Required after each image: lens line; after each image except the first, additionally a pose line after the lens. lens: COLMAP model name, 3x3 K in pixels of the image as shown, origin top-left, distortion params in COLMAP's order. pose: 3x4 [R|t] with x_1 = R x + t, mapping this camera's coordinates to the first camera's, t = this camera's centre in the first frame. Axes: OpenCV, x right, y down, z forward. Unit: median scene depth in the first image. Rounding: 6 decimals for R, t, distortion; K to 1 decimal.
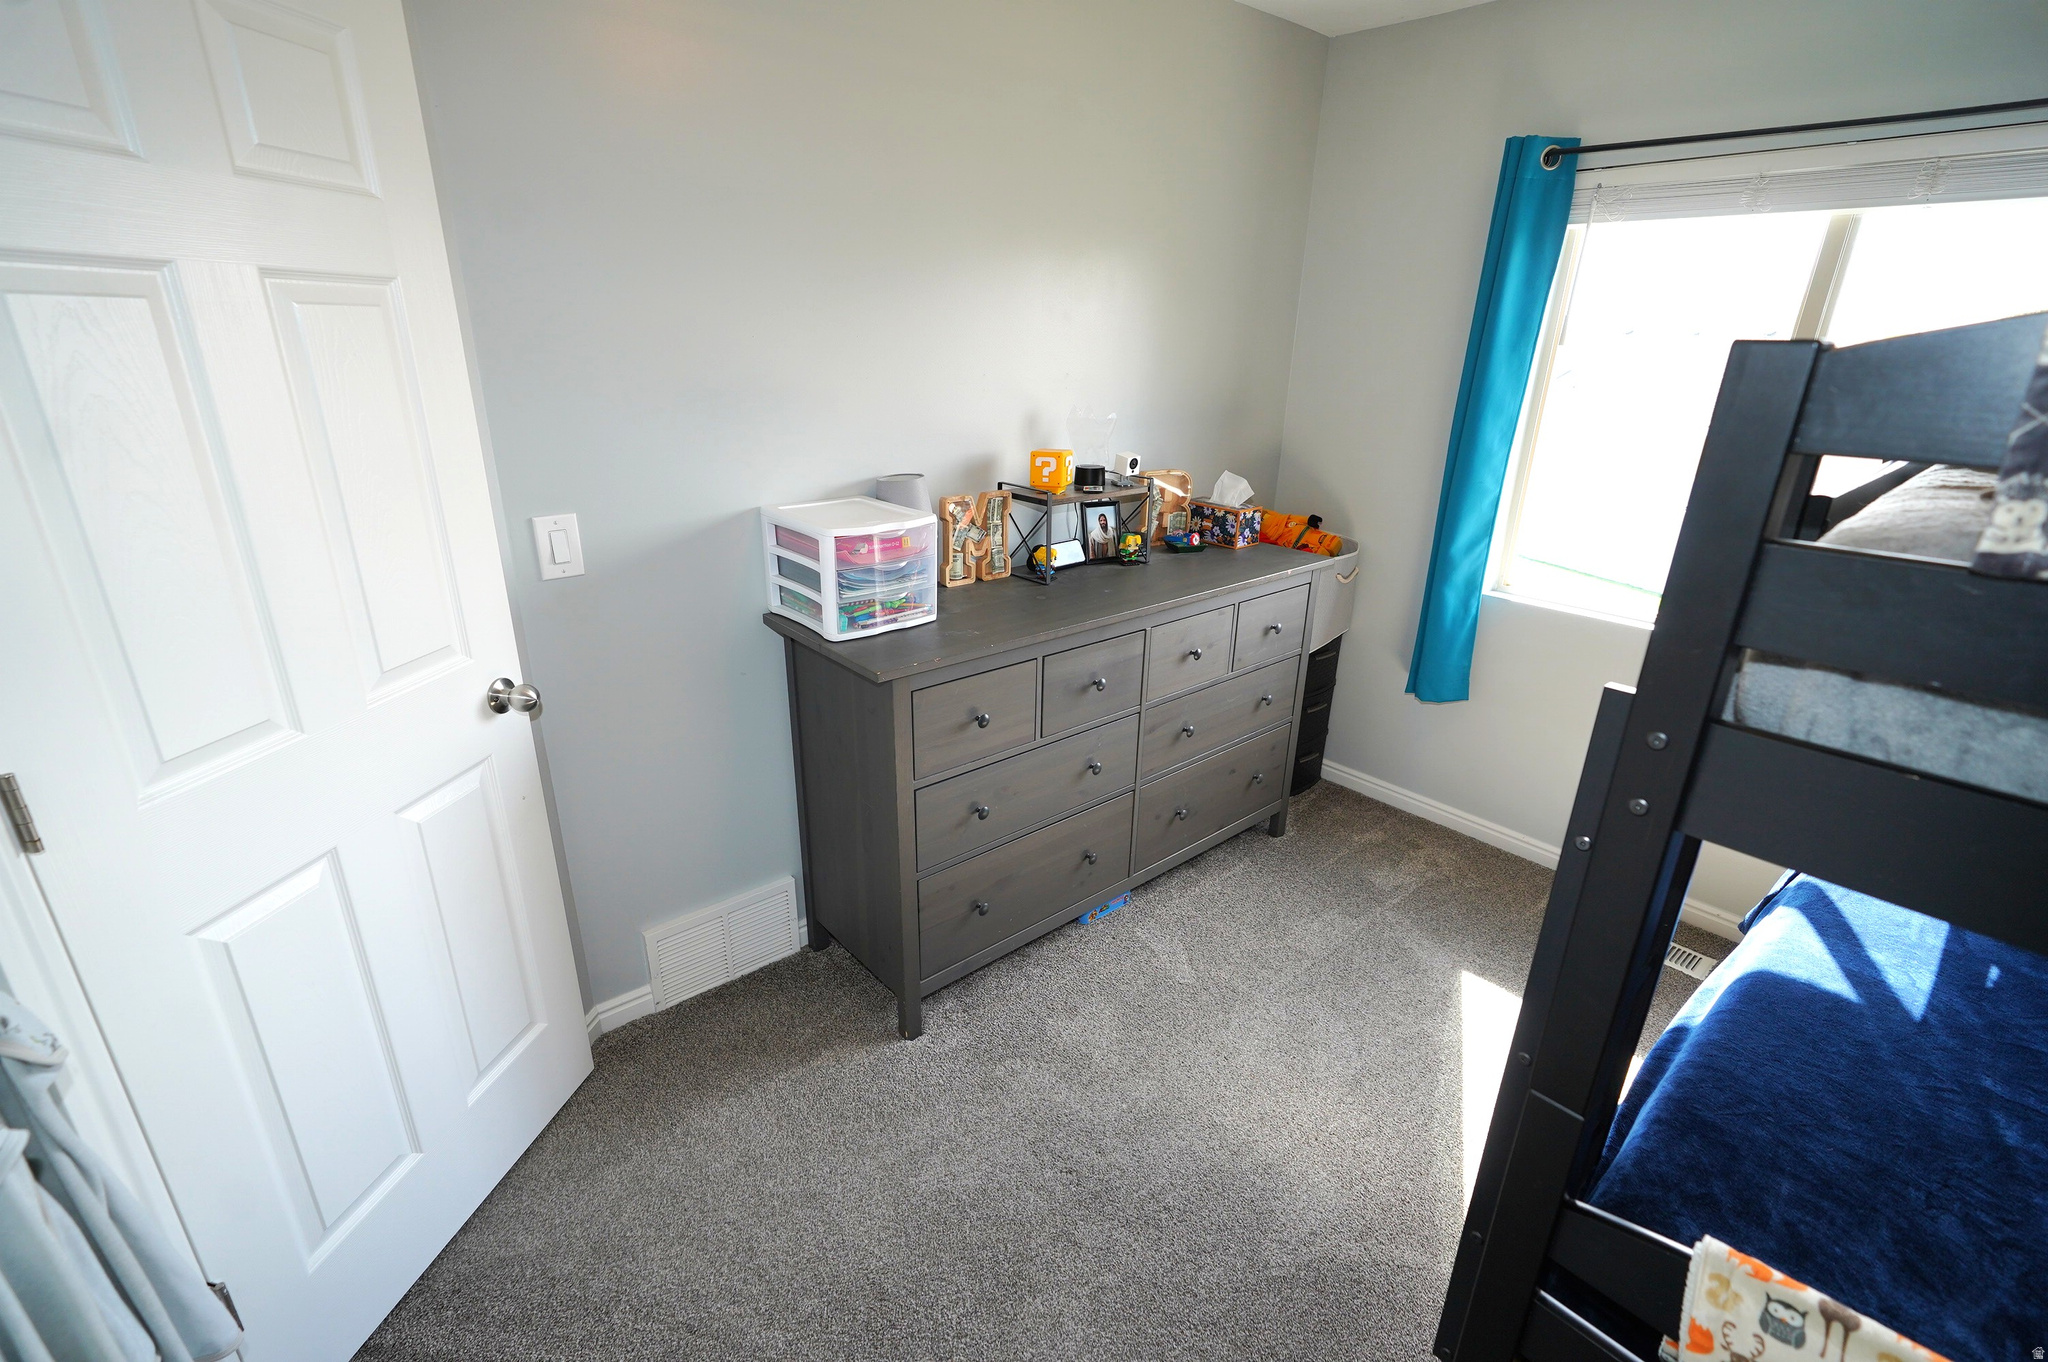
lens RADIAL K [[914.2, 0, 1024.0], [0, 914.2, 681.0], [0, 0, 1]] dist [-0.005376, 0.000499]
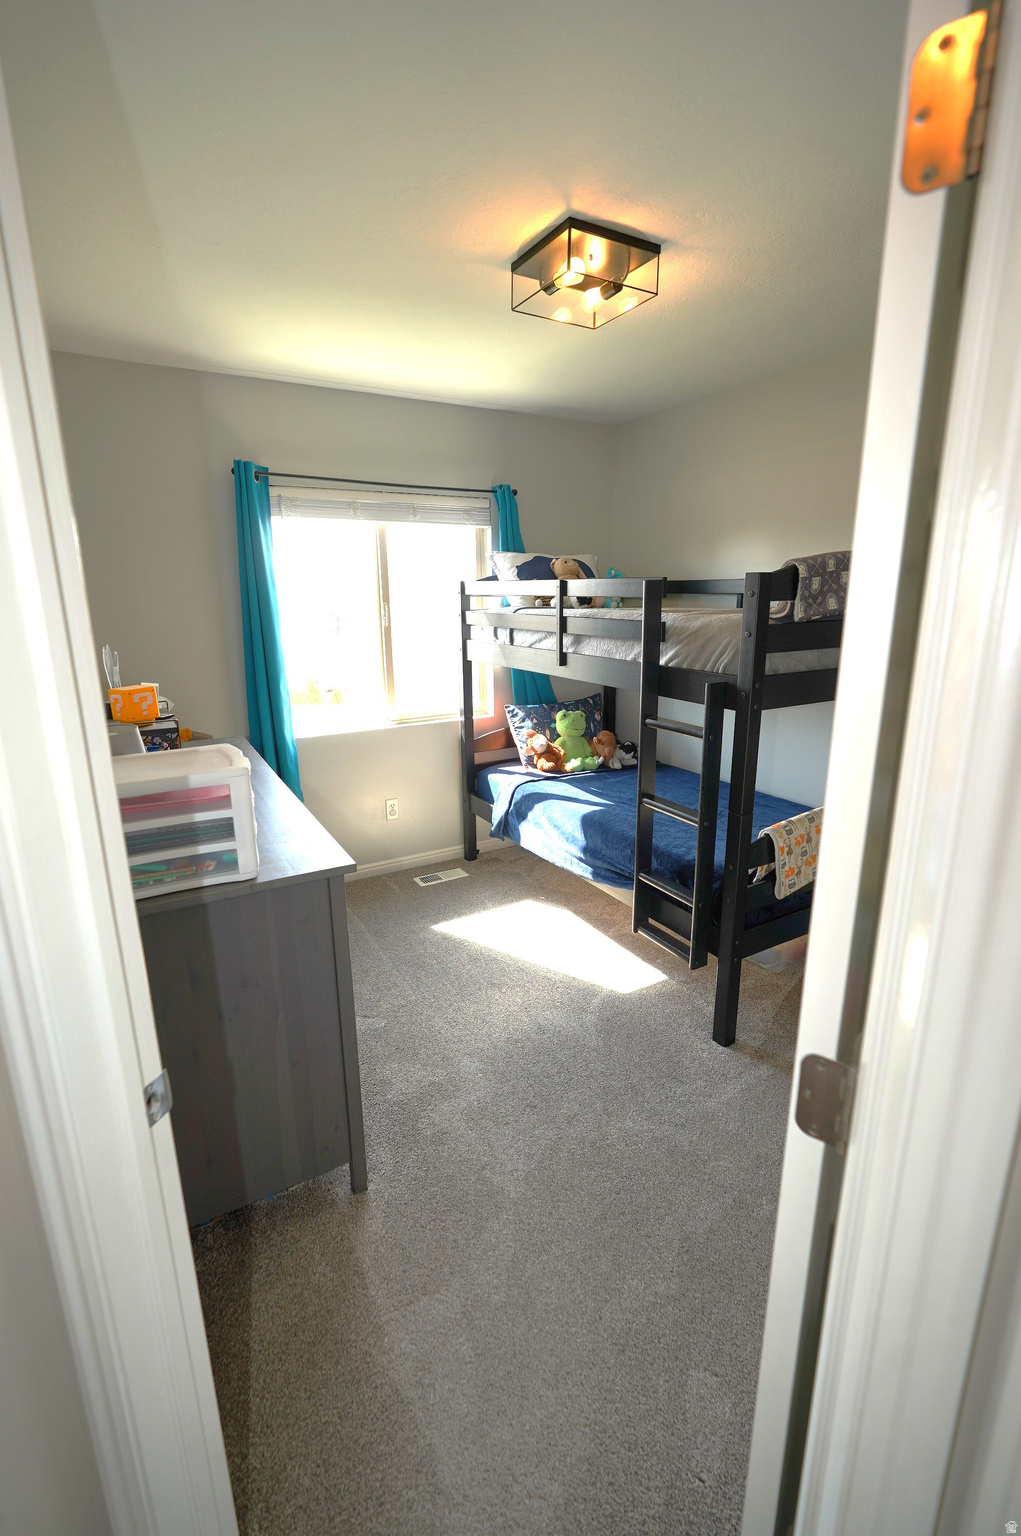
lens RADIAL K [[688.7, 0, 510.5], [0, 688.7, 768.0], [0, 0, 1]] dist [0.000221, -0.000057]
pose [[0.204331, -0.267270, 0.941709, -0.723863], [0.360753, 0.914856, 0.181373, -0.164411], [-0.910004, 0.302664, 0.283351, 0.426483]]
